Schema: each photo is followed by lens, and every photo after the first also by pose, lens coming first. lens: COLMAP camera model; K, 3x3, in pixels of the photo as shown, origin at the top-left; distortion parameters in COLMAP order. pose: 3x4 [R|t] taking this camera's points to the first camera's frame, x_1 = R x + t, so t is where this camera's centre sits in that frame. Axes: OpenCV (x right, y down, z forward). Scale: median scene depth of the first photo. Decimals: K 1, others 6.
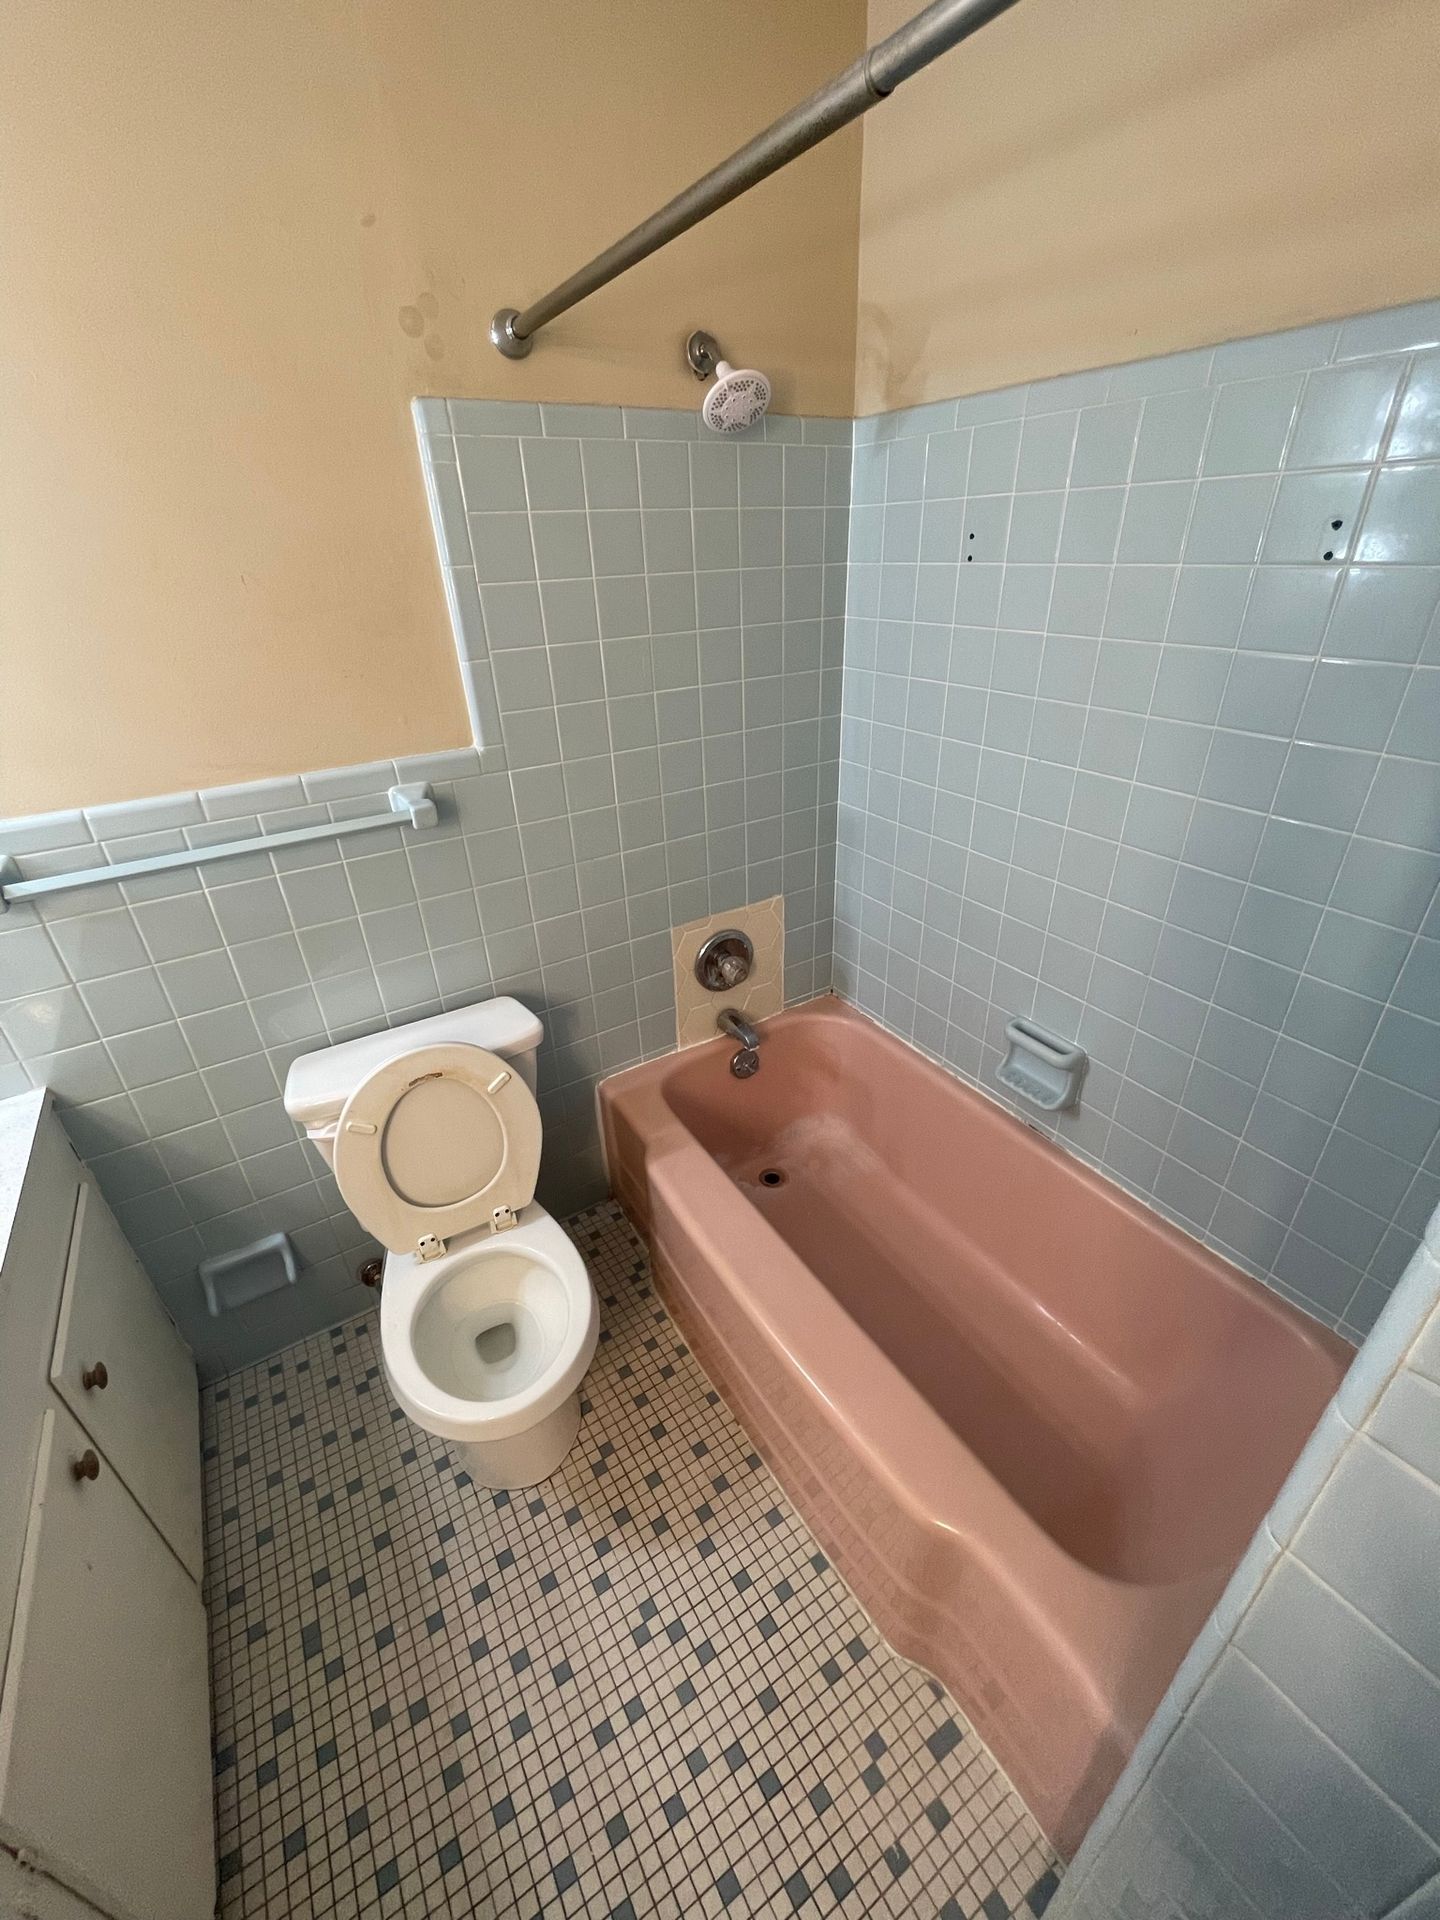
lens RADIAL K [[777.1, 0, 717.0], [0, 777.1, 960.8], [0, 0, 1]] dist [0.001534, -0.000197]
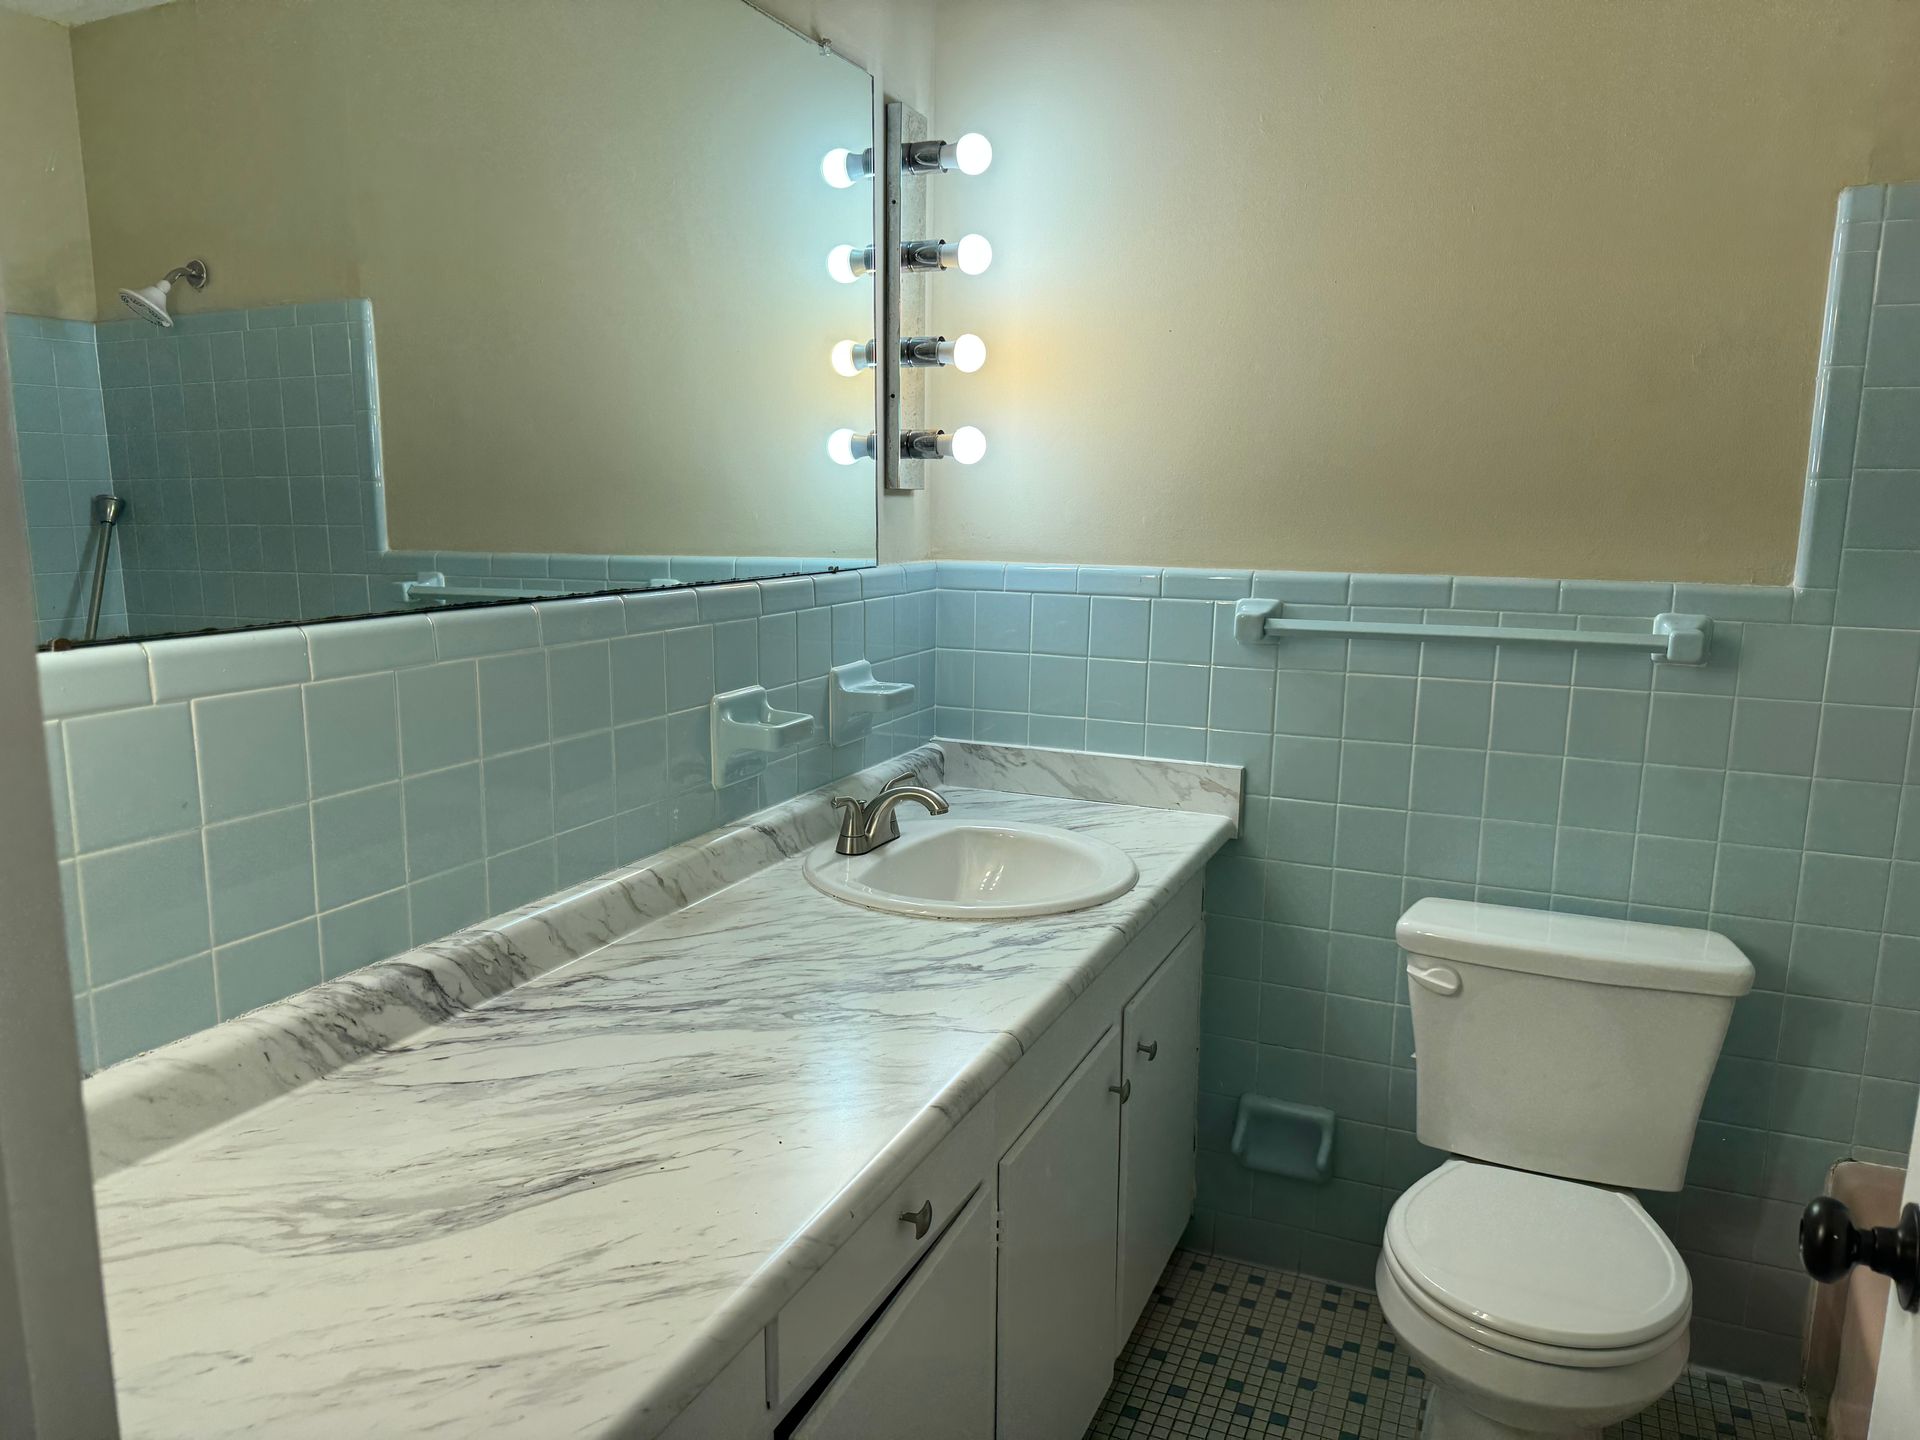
lens RADIAL K [[1342.4, 0, 960.0], [0, 1342.4, 720.3], [0, 0, 1]] dist [-0.004177, -0.004168]
pose [[0.562921, 0.184574, -0.805638, 0.306169], [-0.421538, 0.902554, -0.087762, 0.297844], [0.710933, 0.389011, 0.585871, -0.285487]]
